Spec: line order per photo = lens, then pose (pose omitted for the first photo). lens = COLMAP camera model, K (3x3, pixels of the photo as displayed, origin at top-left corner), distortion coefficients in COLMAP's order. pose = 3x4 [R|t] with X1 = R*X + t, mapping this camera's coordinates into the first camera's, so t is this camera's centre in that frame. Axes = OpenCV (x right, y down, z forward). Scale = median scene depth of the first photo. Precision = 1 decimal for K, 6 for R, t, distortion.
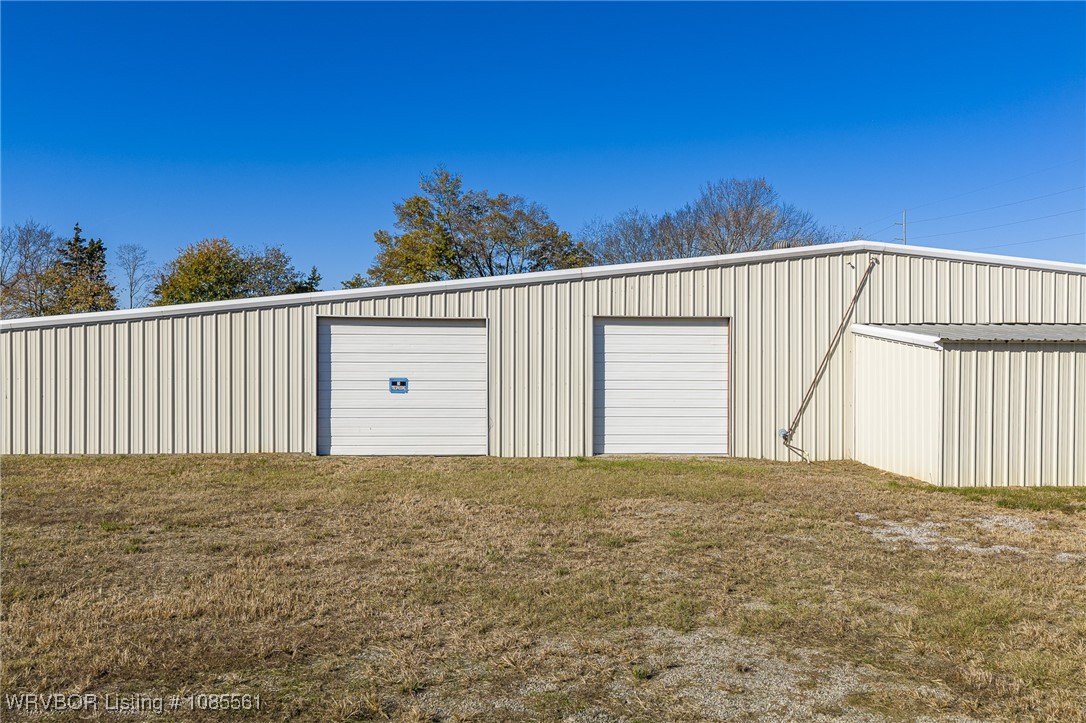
lens RADIAL K [[895.8, 0, 547.8], [0, 895.8, 362.1], [0, 0, 1]] dist [0.017988, -0.027711]
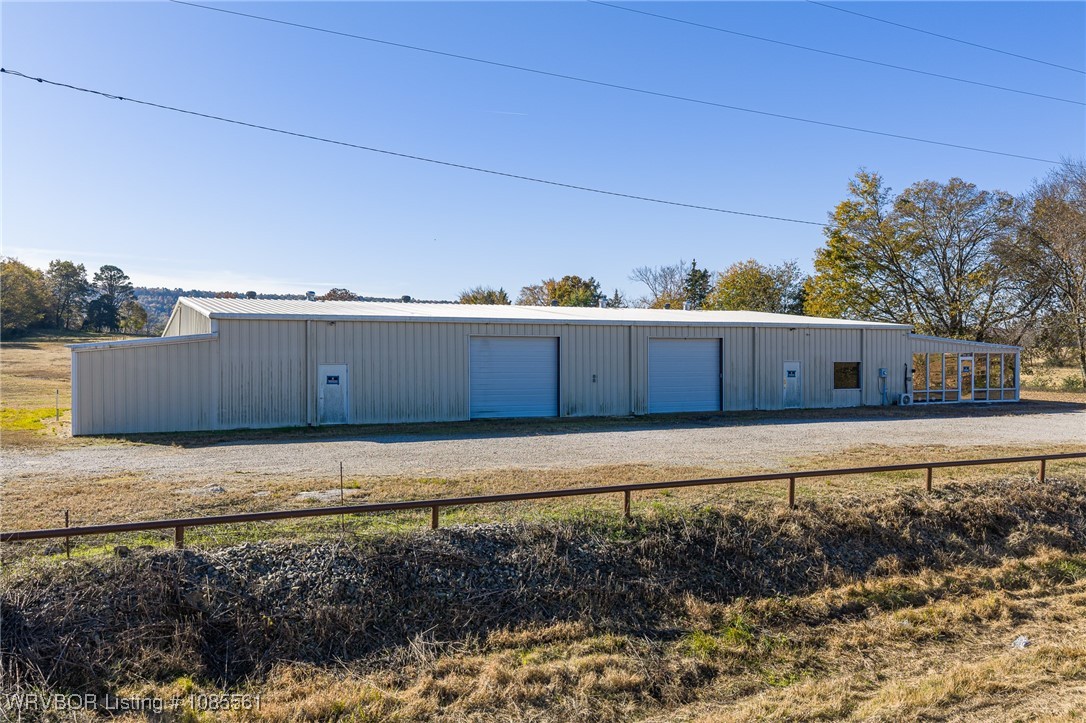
lens RADIAL K [[895.8, 0, 546.2], [0, 895.8, 360.3], [0, 0, 1]] dist [0.017988, -0.027711]
pose [[0.391856, 0.001184, -0.920026, 2.473785], [-0.001679, 0.999998, 0.000571, 0.000967], [0.920025, 0.001321, 0.391857, 0.969202]]
